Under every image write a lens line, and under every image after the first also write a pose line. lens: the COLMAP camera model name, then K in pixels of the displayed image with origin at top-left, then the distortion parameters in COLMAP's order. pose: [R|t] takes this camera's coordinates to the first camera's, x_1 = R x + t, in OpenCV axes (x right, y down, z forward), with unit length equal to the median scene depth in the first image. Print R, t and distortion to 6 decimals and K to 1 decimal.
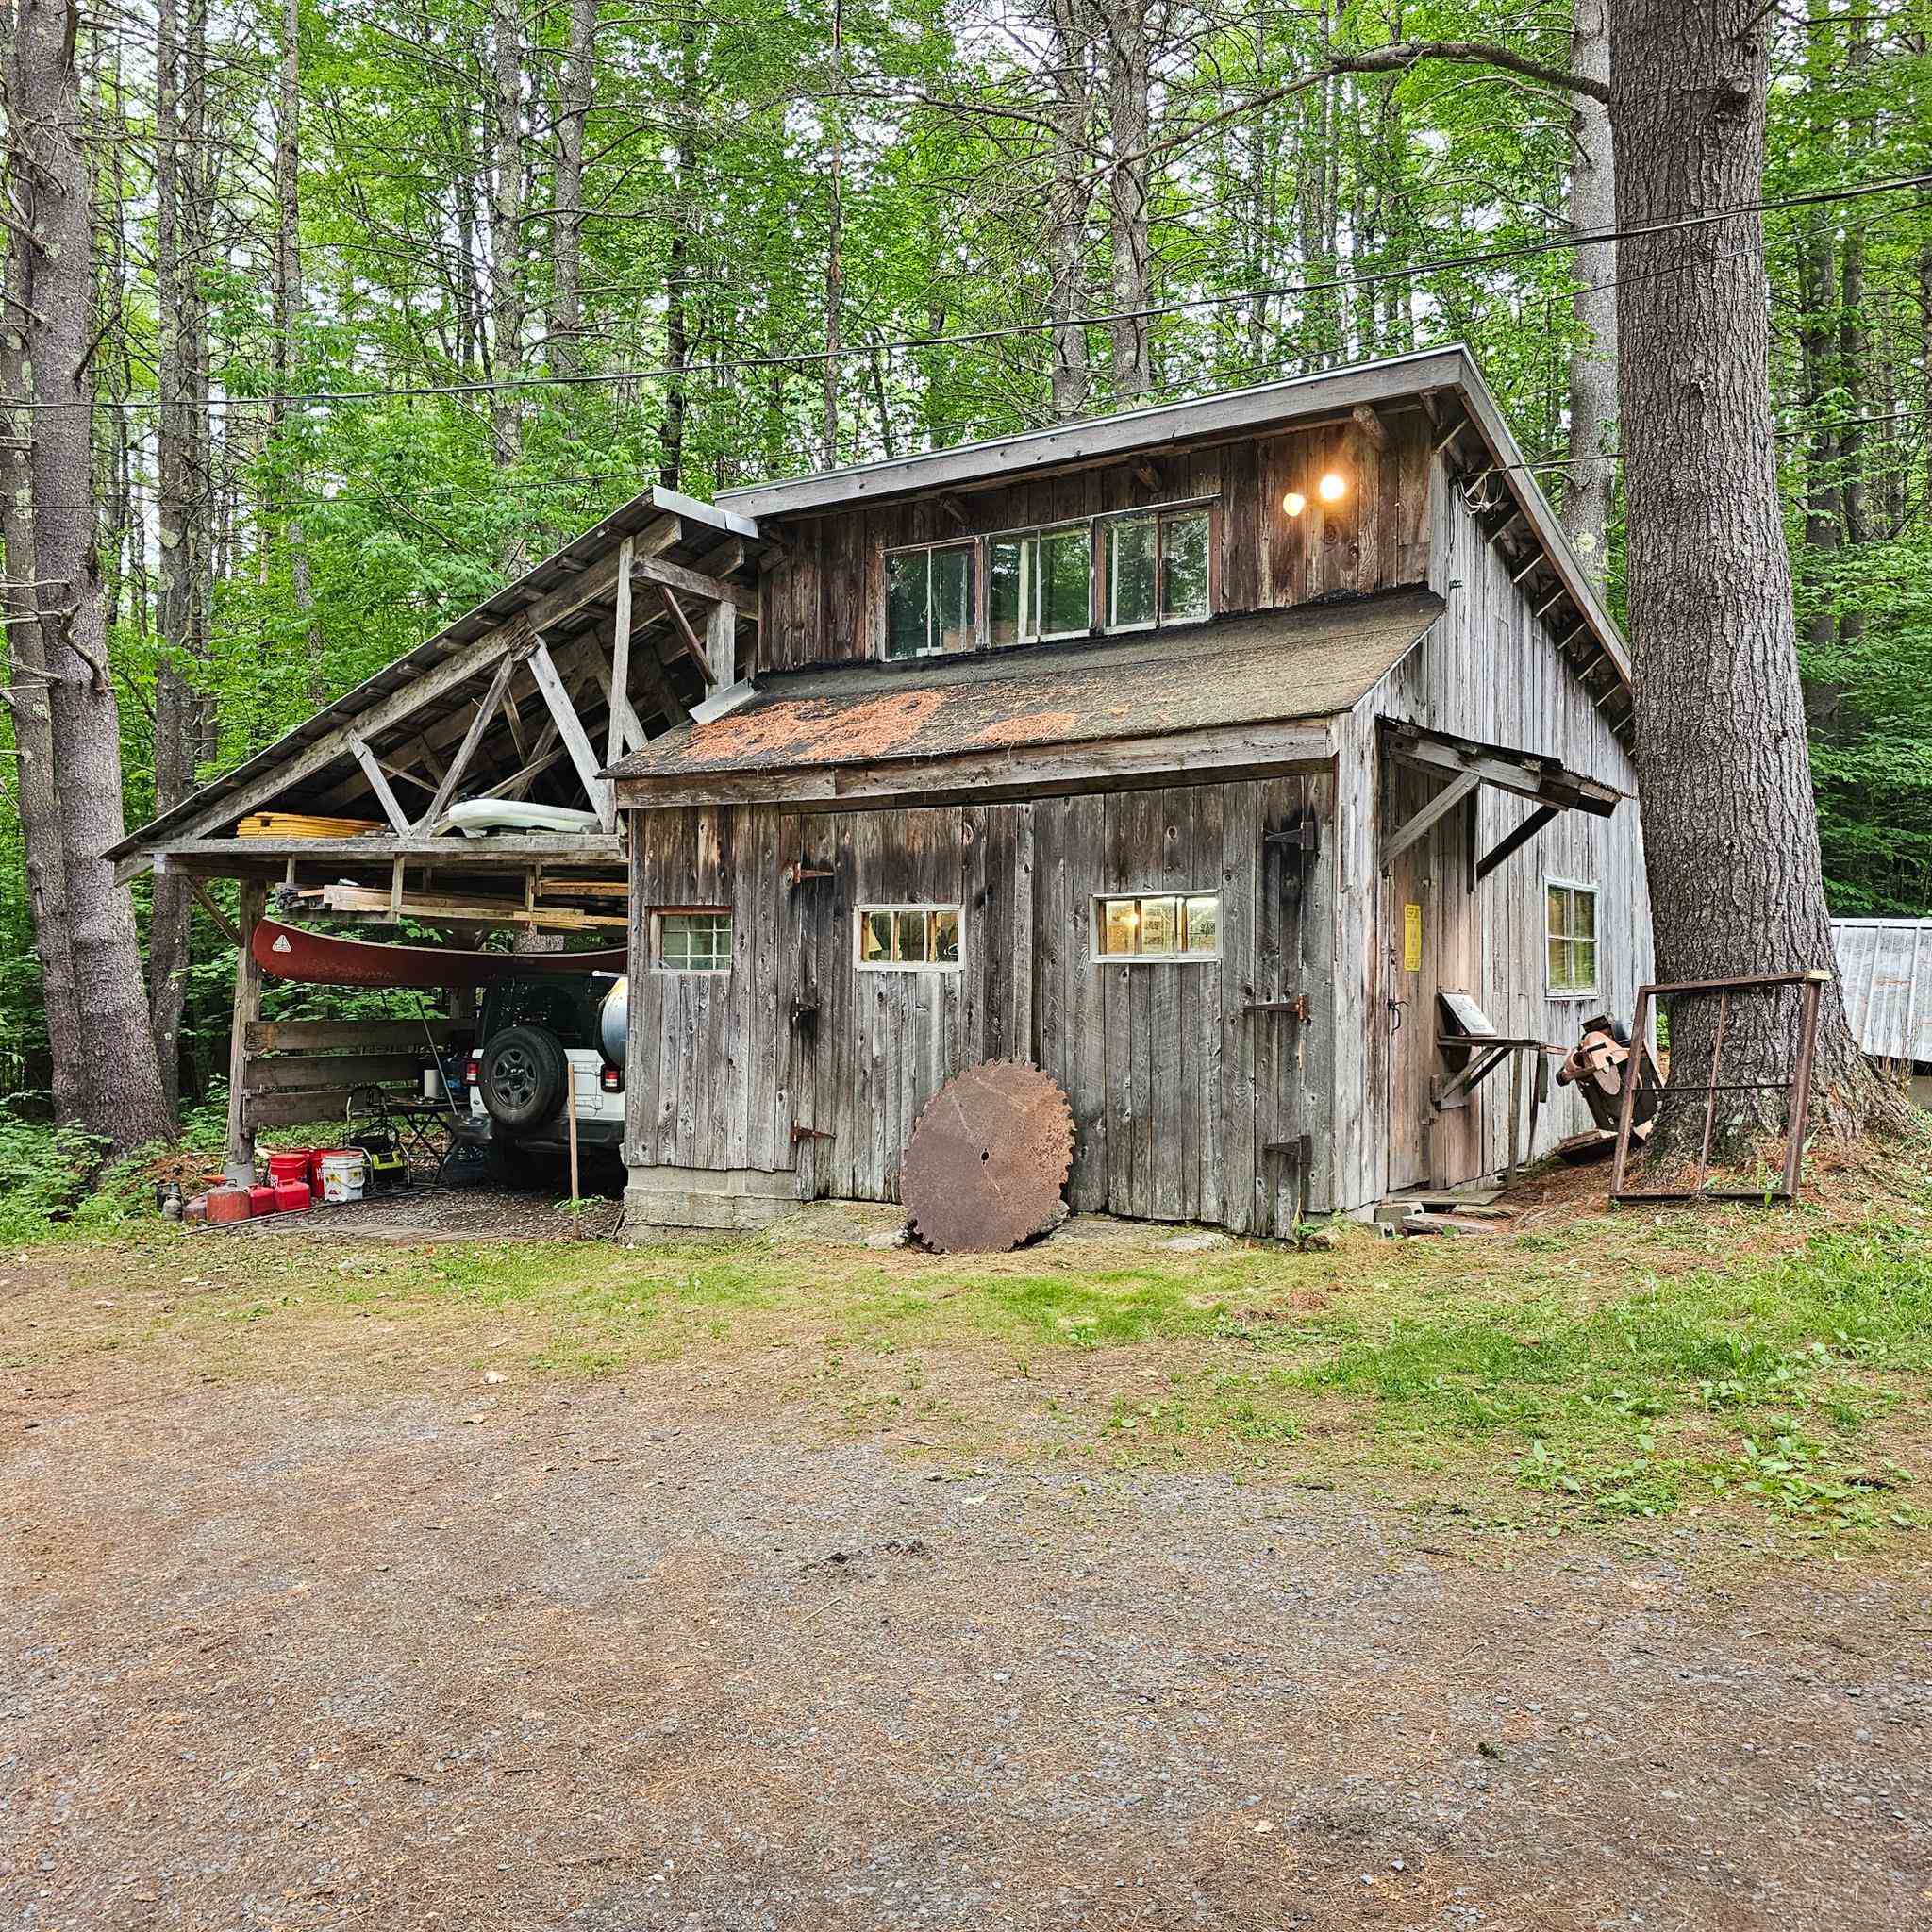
lens RADIAL K [[1756.5, 0, 966.0], [0, 1756.5, 966.0], [0, 0, 1]] dist [0.008227, -0.010074]
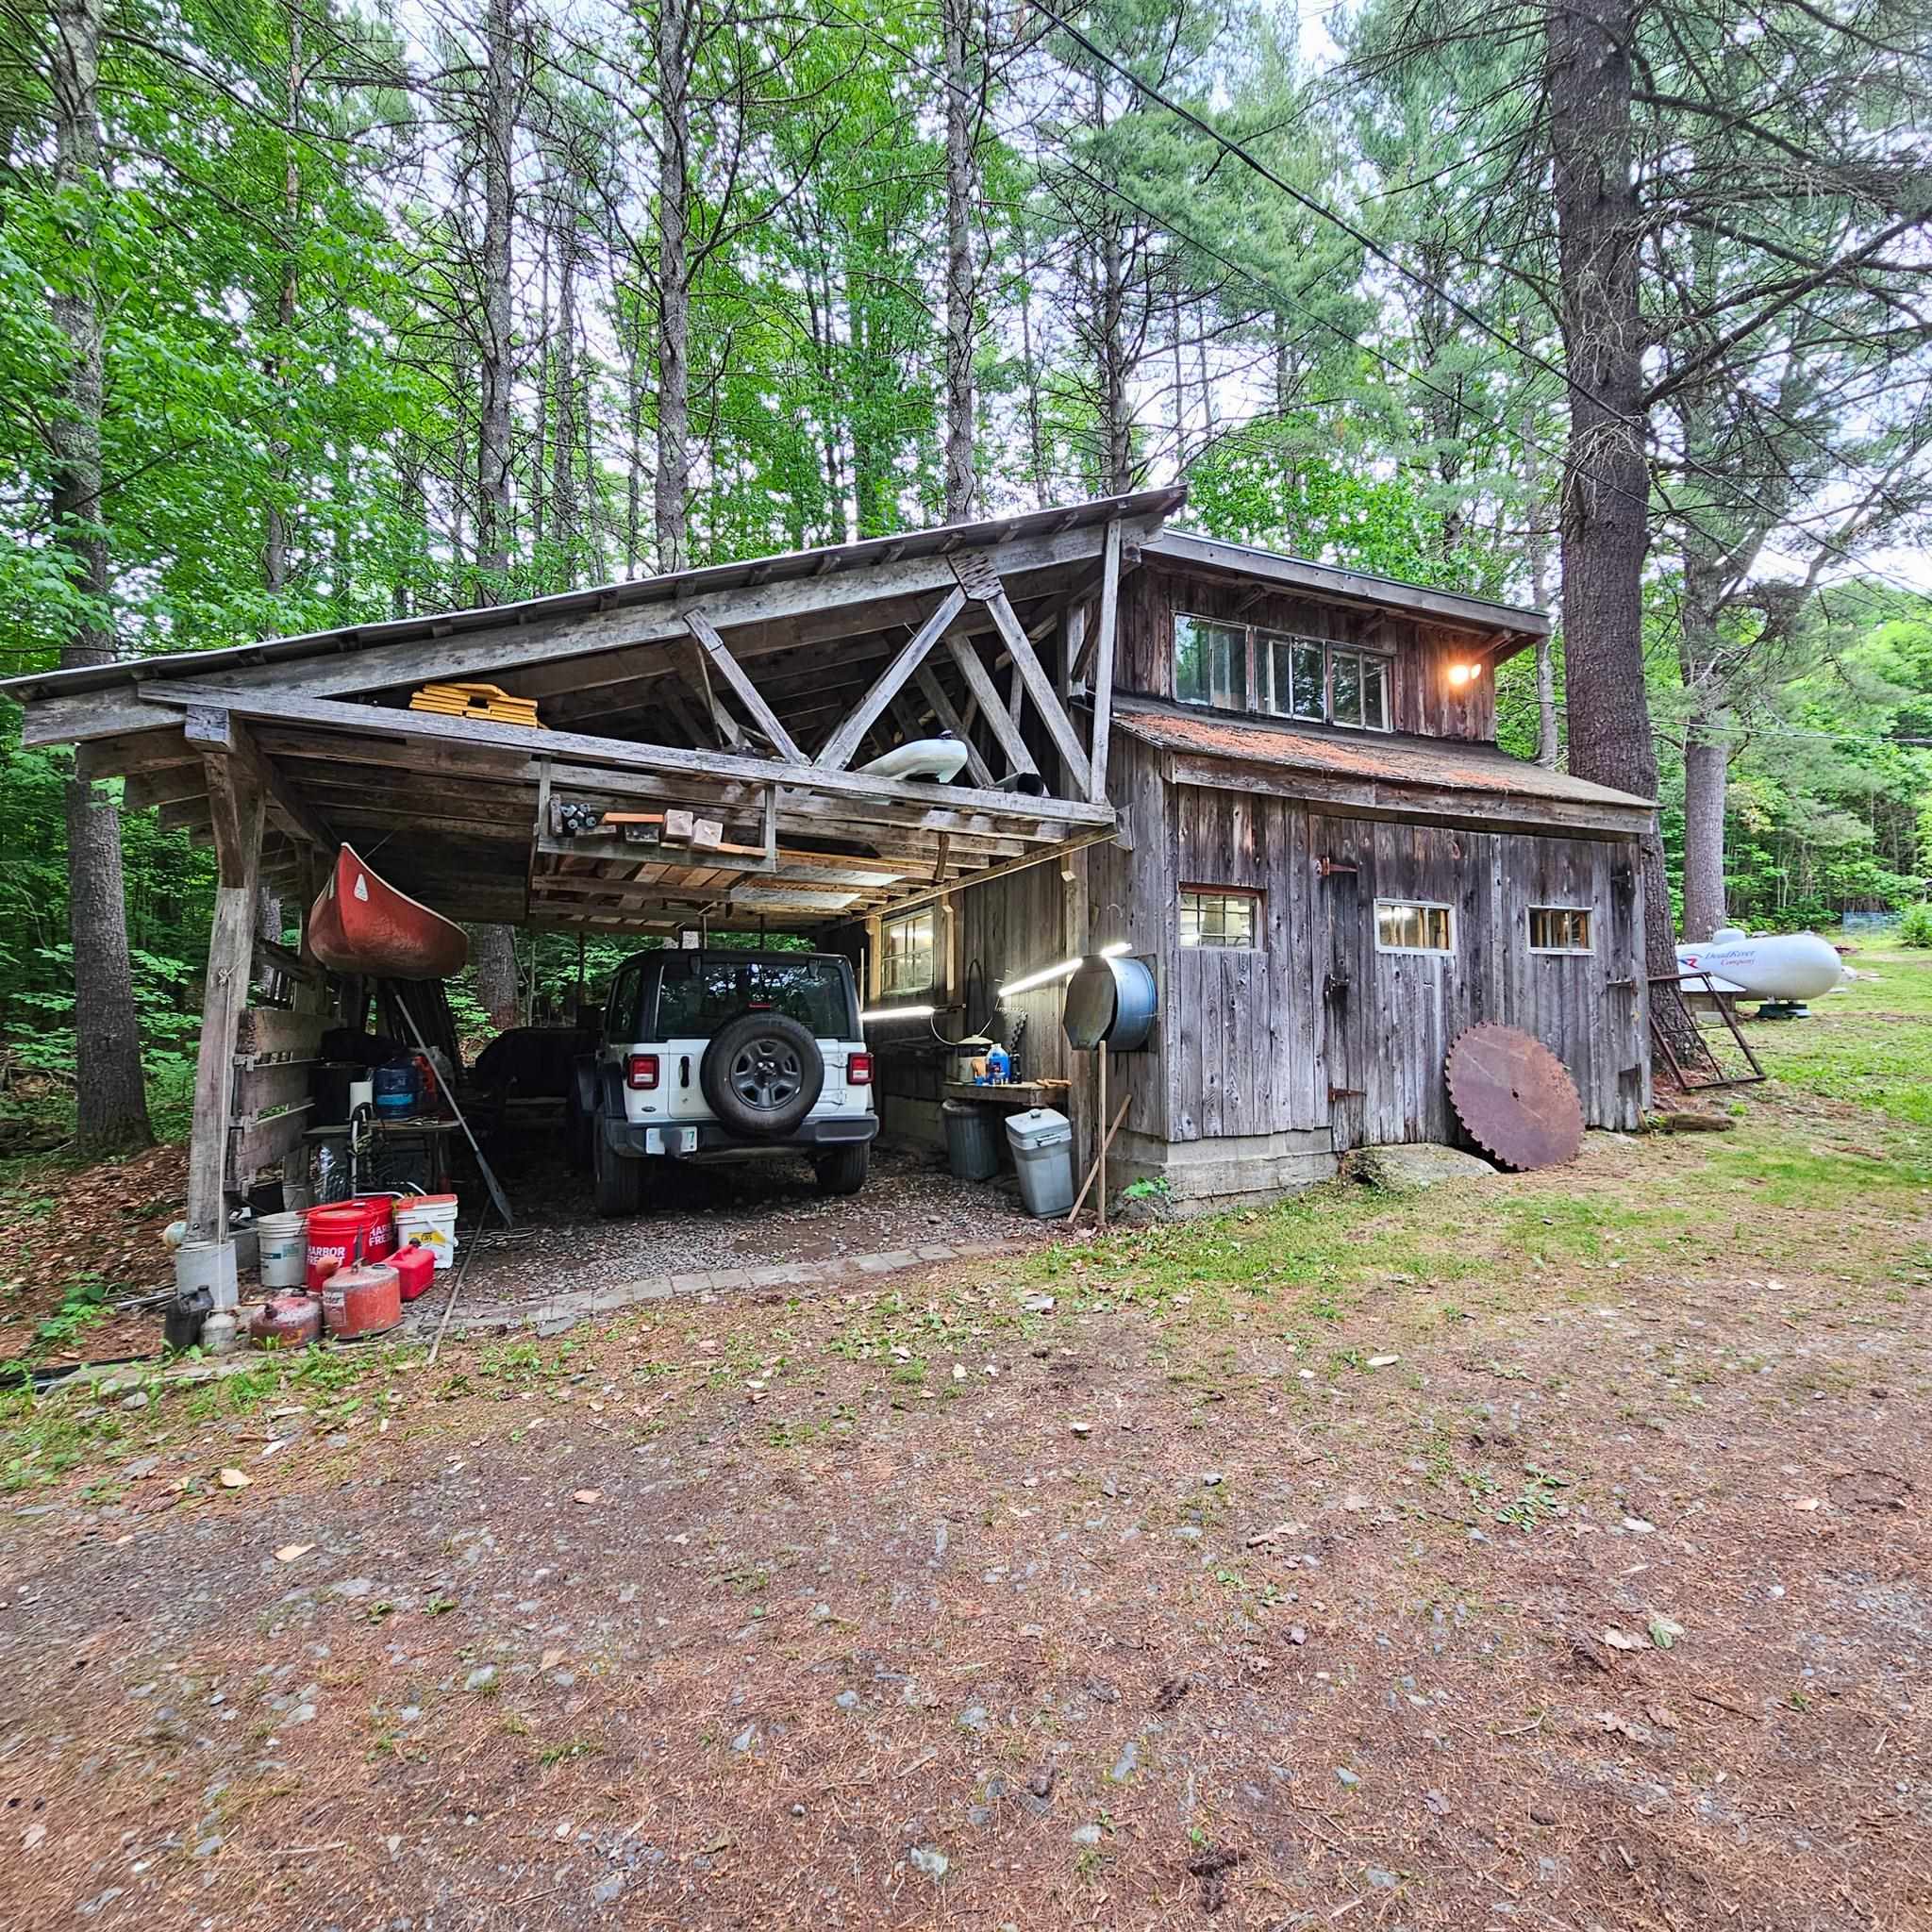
lens RADIAL K [[1049.8, 0, 982.7], [0, 1049.8, 960.6], [0, 0, 1]] dist [0.000827, -0.000126]
pose [[0.555984, 0.049016, 0.829747, -0.767136], [-0.000744, 0.998289, -0.058474, 0.047715], [-0.831193, 0.031893, 0.555069, 0.783844]]
